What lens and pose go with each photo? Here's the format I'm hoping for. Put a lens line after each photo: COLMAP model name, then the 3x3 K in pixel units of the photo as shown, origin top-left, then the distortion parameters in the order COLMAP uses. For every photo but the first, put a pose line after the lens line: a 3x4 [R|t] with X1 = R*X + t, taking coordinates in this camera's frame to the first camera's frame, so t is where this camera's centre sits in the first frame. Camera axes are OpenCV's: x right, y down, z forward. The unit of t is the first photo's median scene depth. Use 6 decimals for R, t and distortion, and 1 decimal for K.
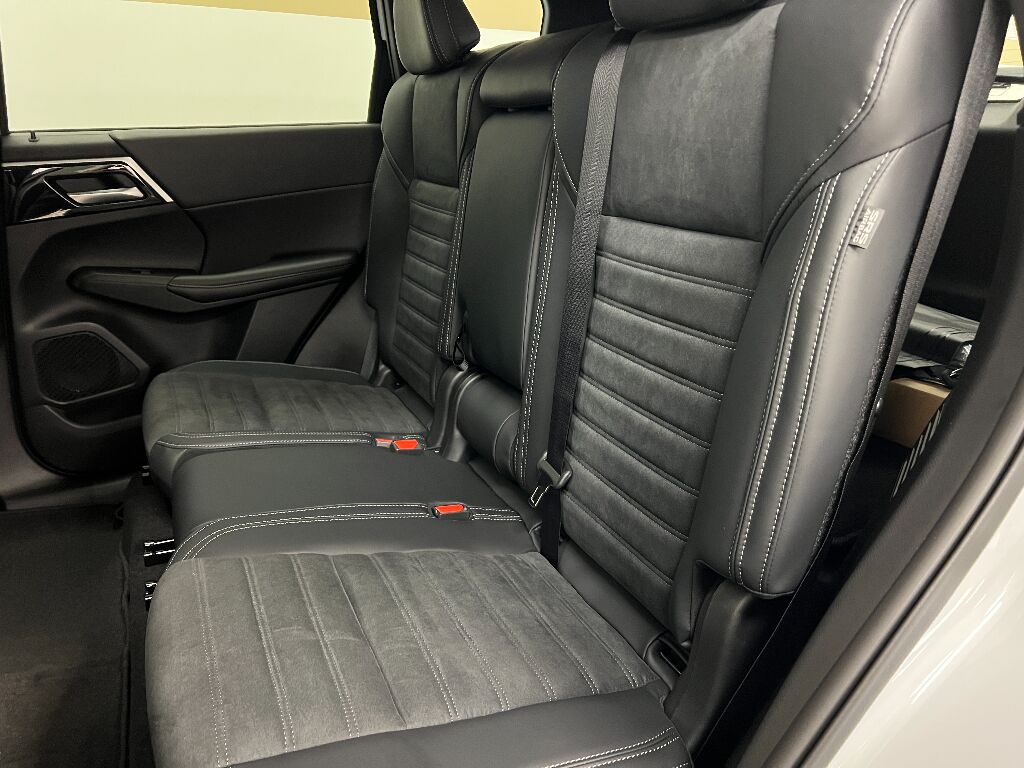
lens RADIAL K [[774.9, 0, 512.0], [0, 774.9, 384.0], [0, 0, 1]] dist [0.080482, -0.095905]
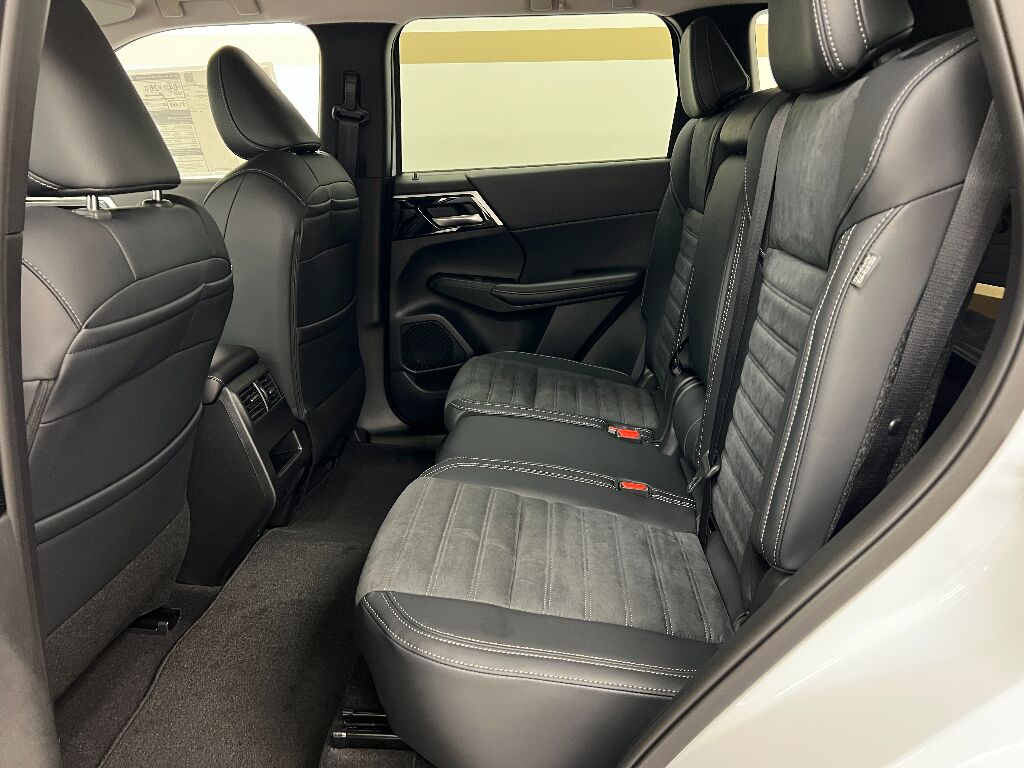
lens RADIAL K [[781.9, 0, 512.0], [0, 781.9, 384.0], [0, 0, 1]] dist [0.167381, -0.248455]
pose [[0.878076, 0.116699, -0.464073, 0.222090], [-0.126875, 0.991875, 0.009363, 0.012131], [0.461394, 0.050658, 0.885748, -0.128192]]
